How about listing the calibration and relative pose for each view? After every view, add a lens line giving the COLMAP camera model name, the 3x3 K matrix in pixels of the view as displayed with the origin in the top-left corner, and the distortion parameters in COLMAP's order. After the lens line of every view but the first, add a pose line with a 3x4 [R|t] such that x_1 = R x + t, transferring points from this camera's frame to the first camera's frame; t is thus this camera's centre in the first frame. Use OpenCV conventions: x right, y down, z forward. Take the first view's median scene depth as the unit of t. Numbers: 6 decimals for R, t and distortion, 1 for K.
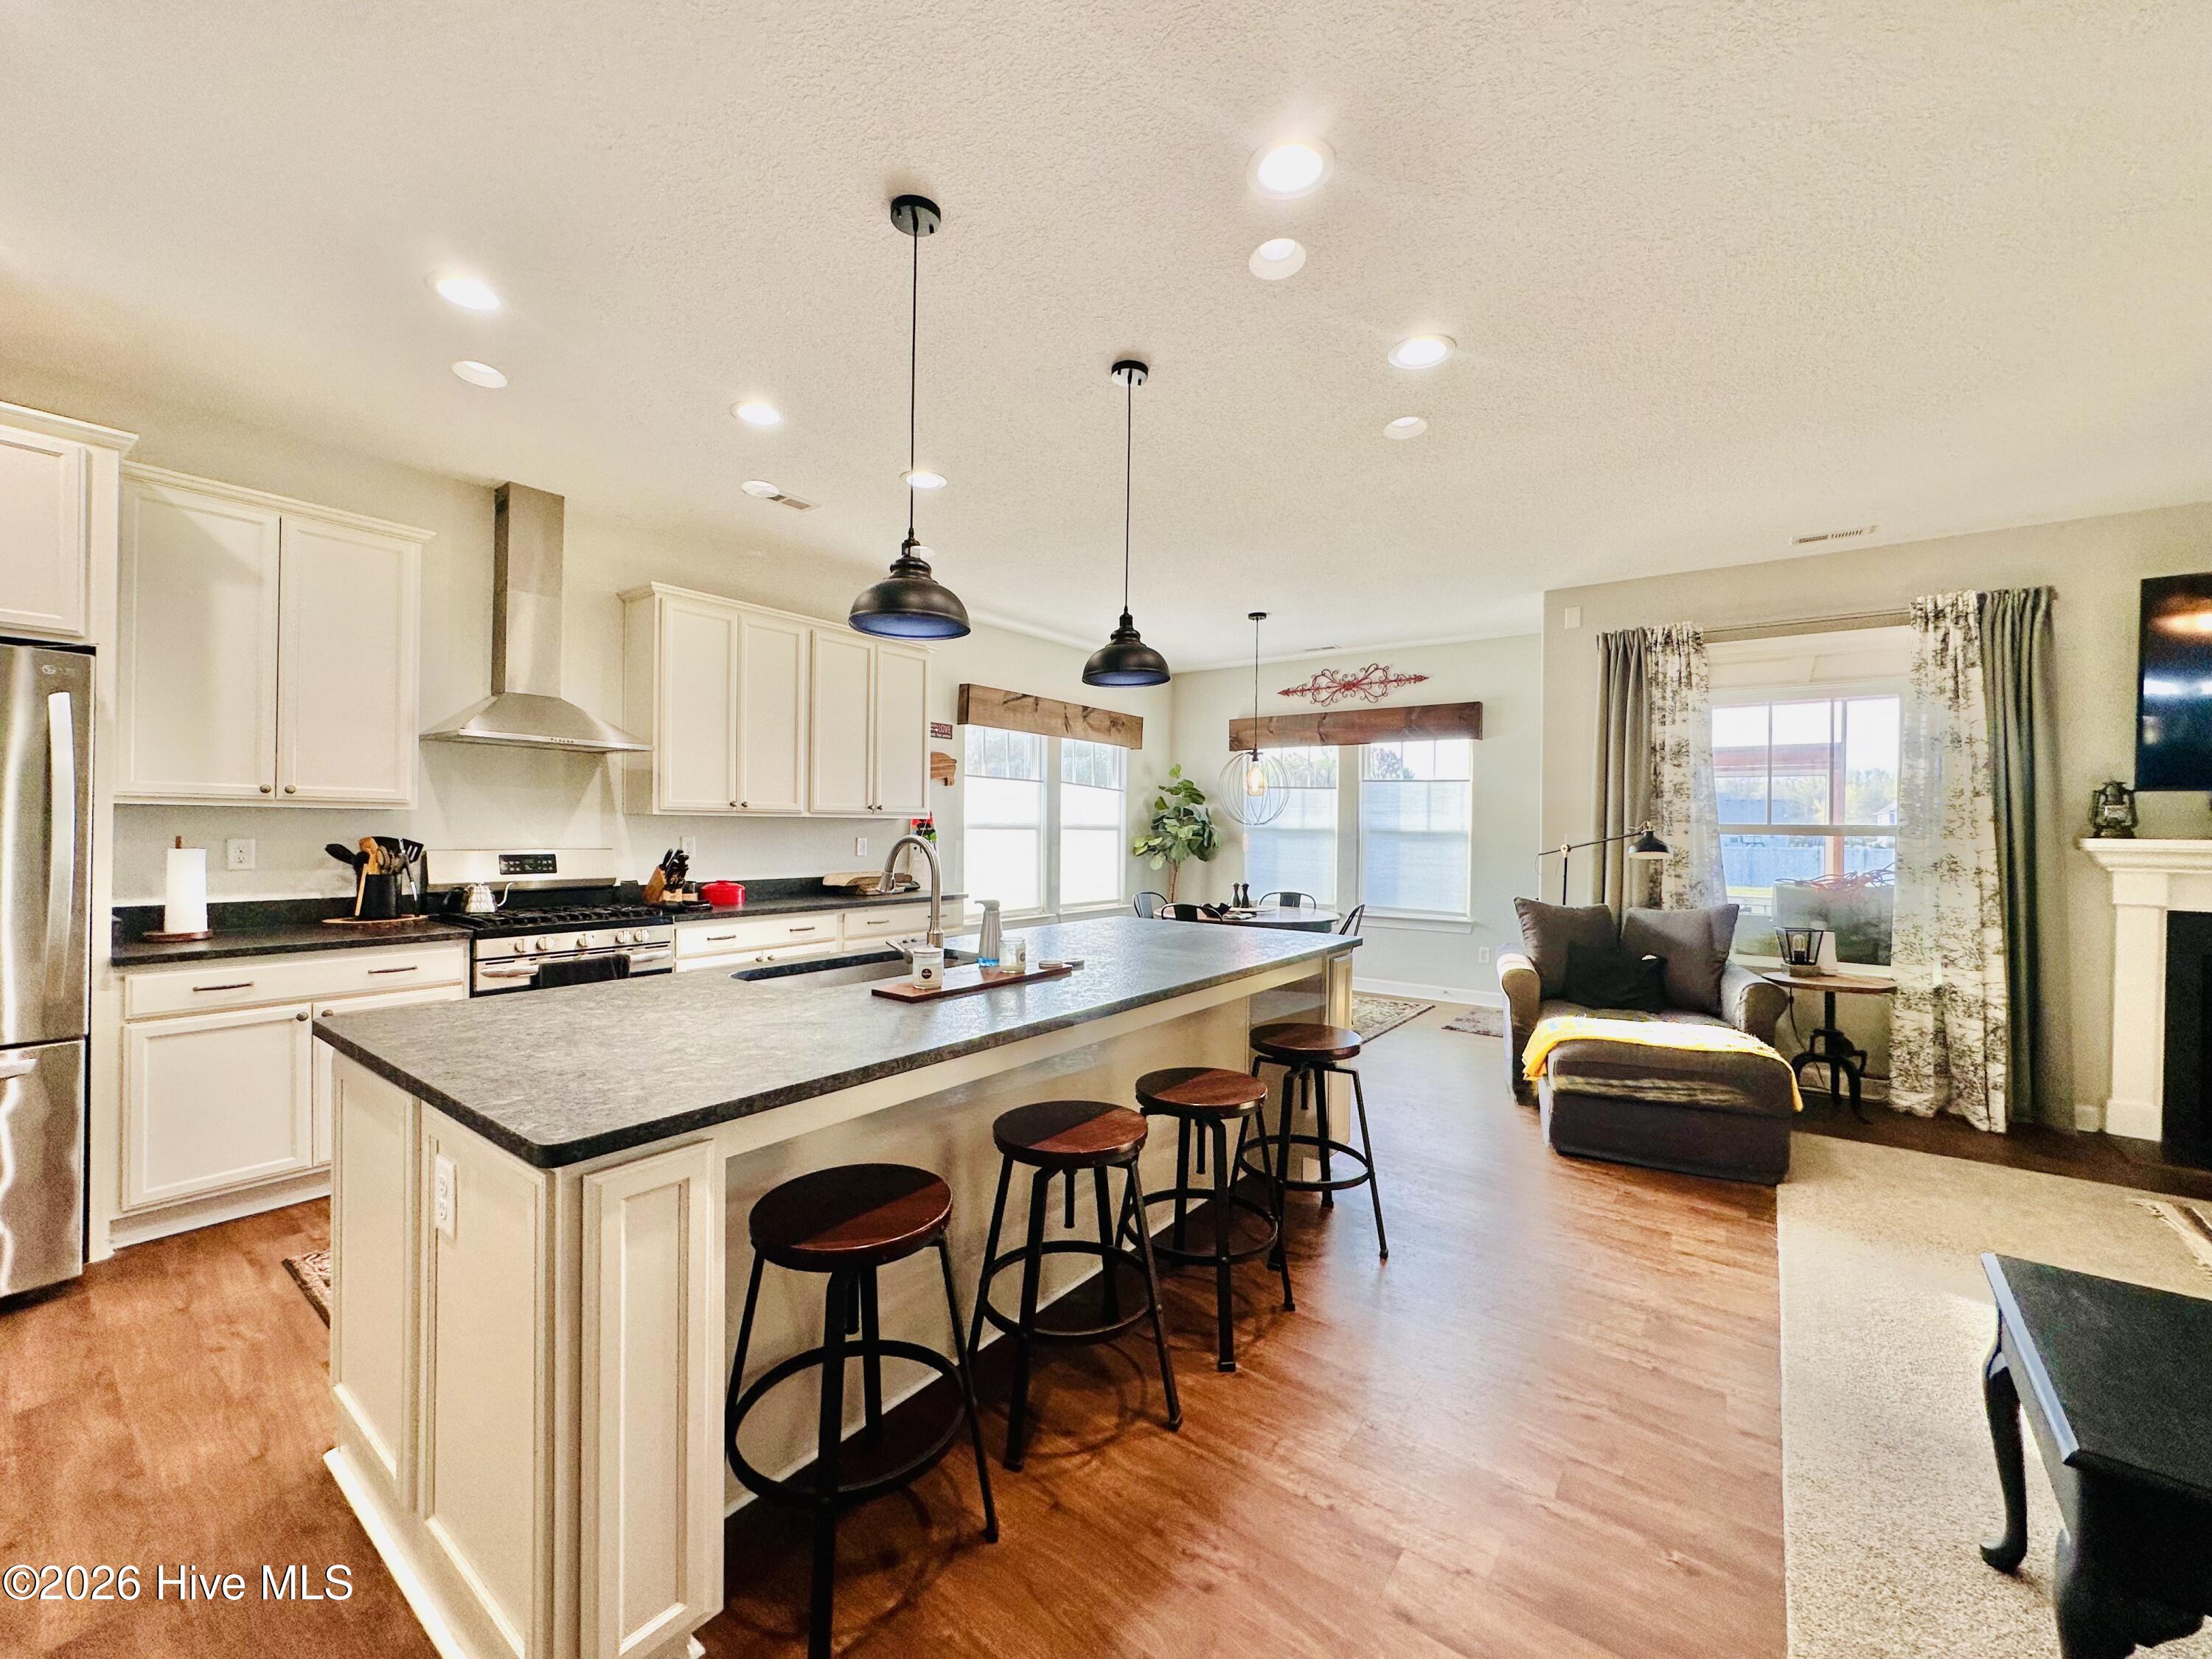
lens RADIAL K [[885.2, 0, 1099.7], [0, 885.2, 828.6], [0, 0, 1]] dist [-0.003763, 0.000952]
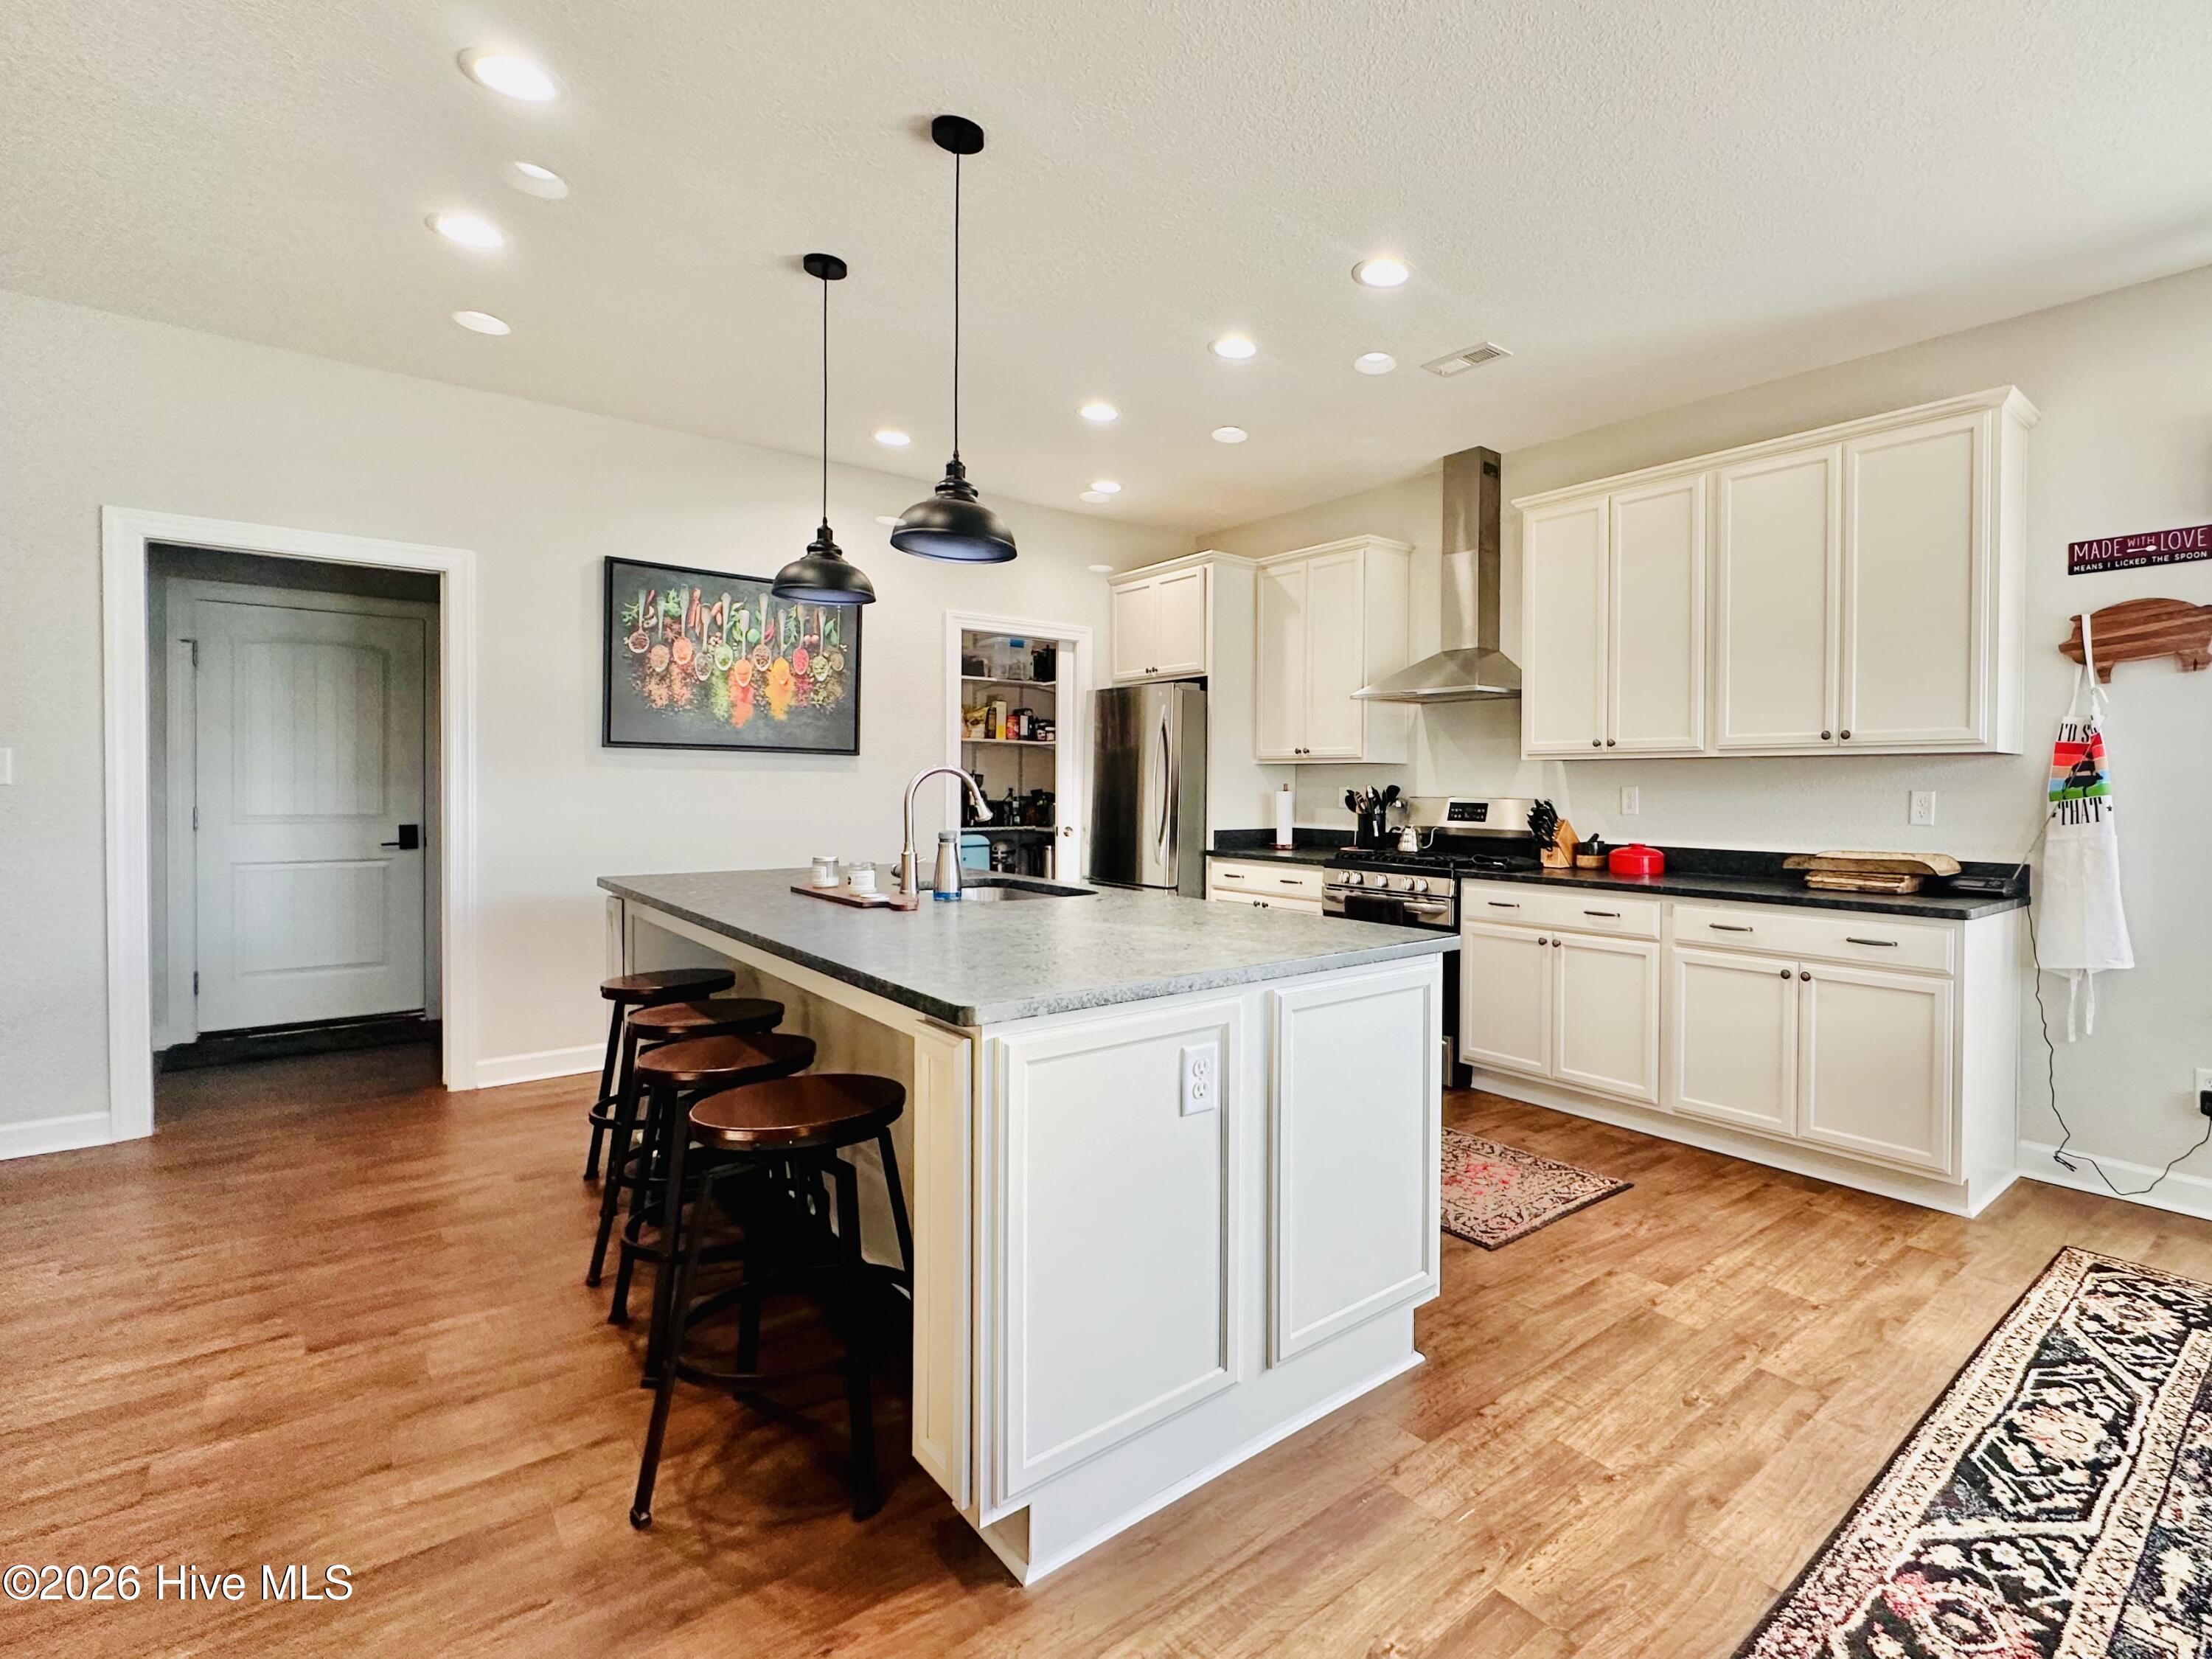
lens RADIAL K [[1047.6, 0, 1320.9], [0, 1047.6, 796.7], [0, 0, 1]] dist [0.001628, 0.000525]
pose [[-0.162251, -0.004009, -0.986741, 0.567903], [-0.011485, 0.999932, -0.002174, 0.025554], [0.986683, 0.010980, -0.162286, 0.972135]]
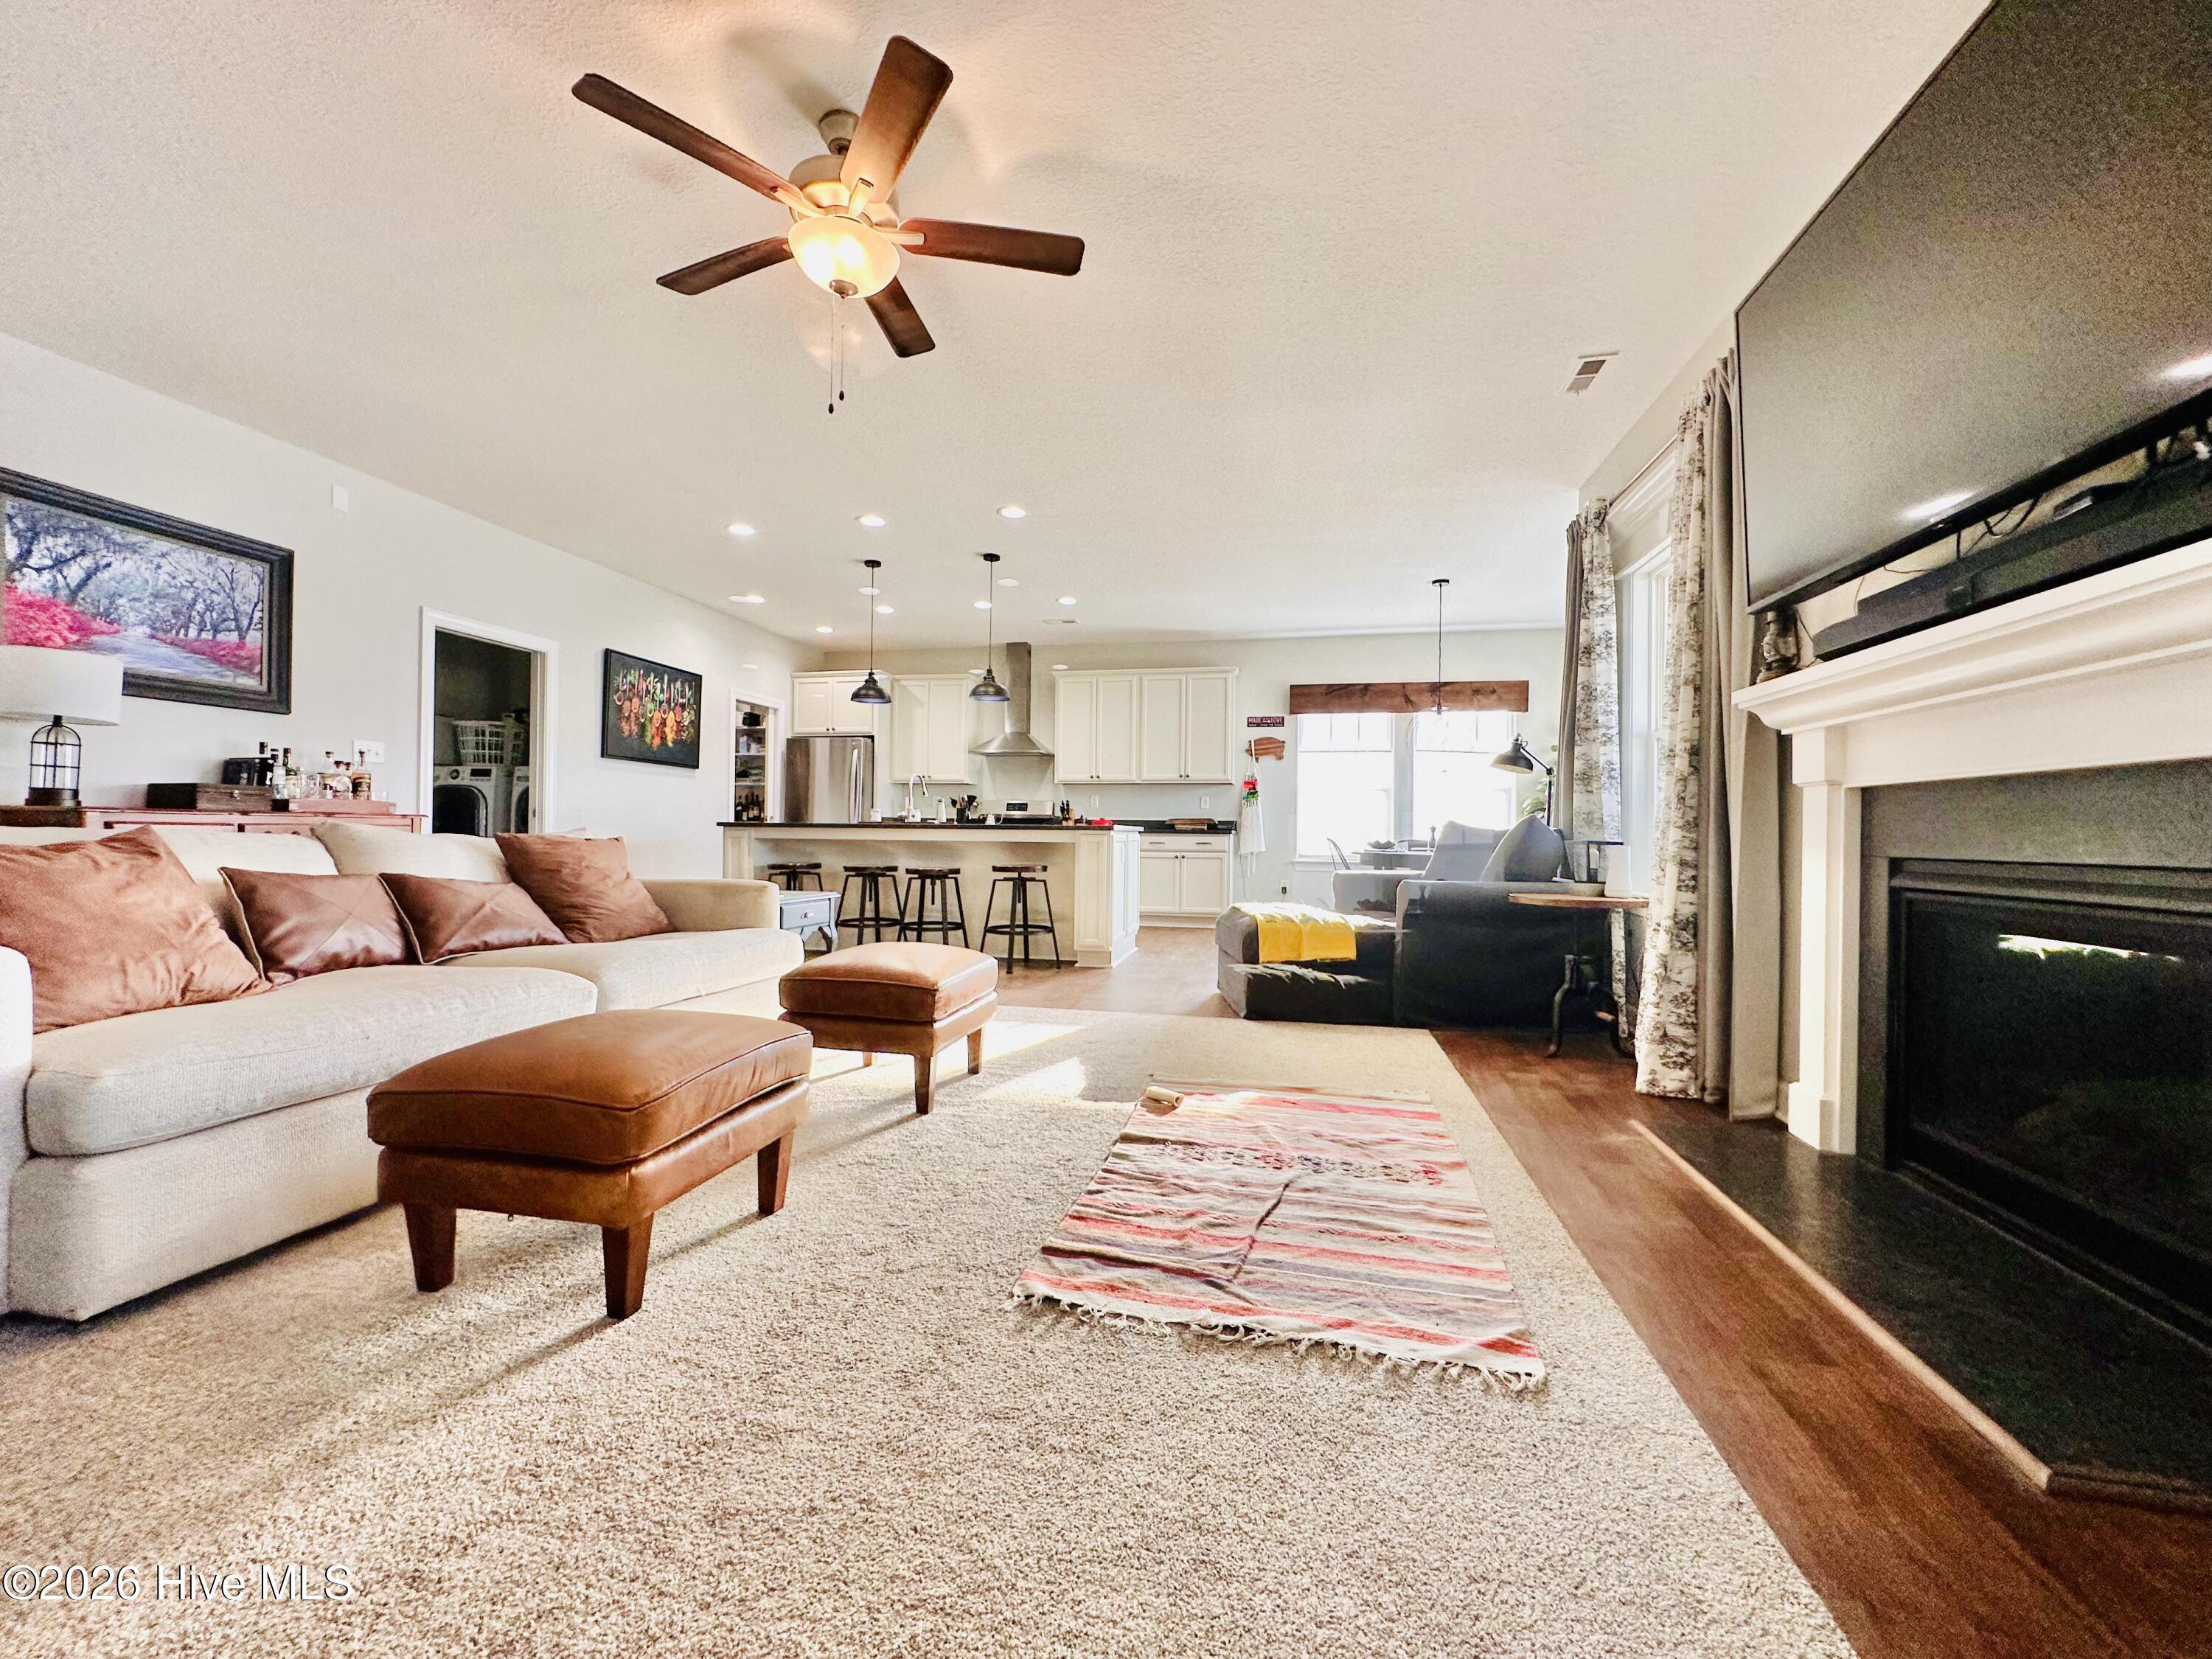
lens RADIAL K [[885.2, 0, 1103.4], [0, 885.2, 825.1], [0, 0, 1]] dist [-0.003763, 0.000952]
pose [[0.419780, -0.015963, -0.907485, 1.422651], [-0.009299, 0.999717, -0.021887, 0.126369], [0.907578, 0.017626, 0.419513, 0.234992]]
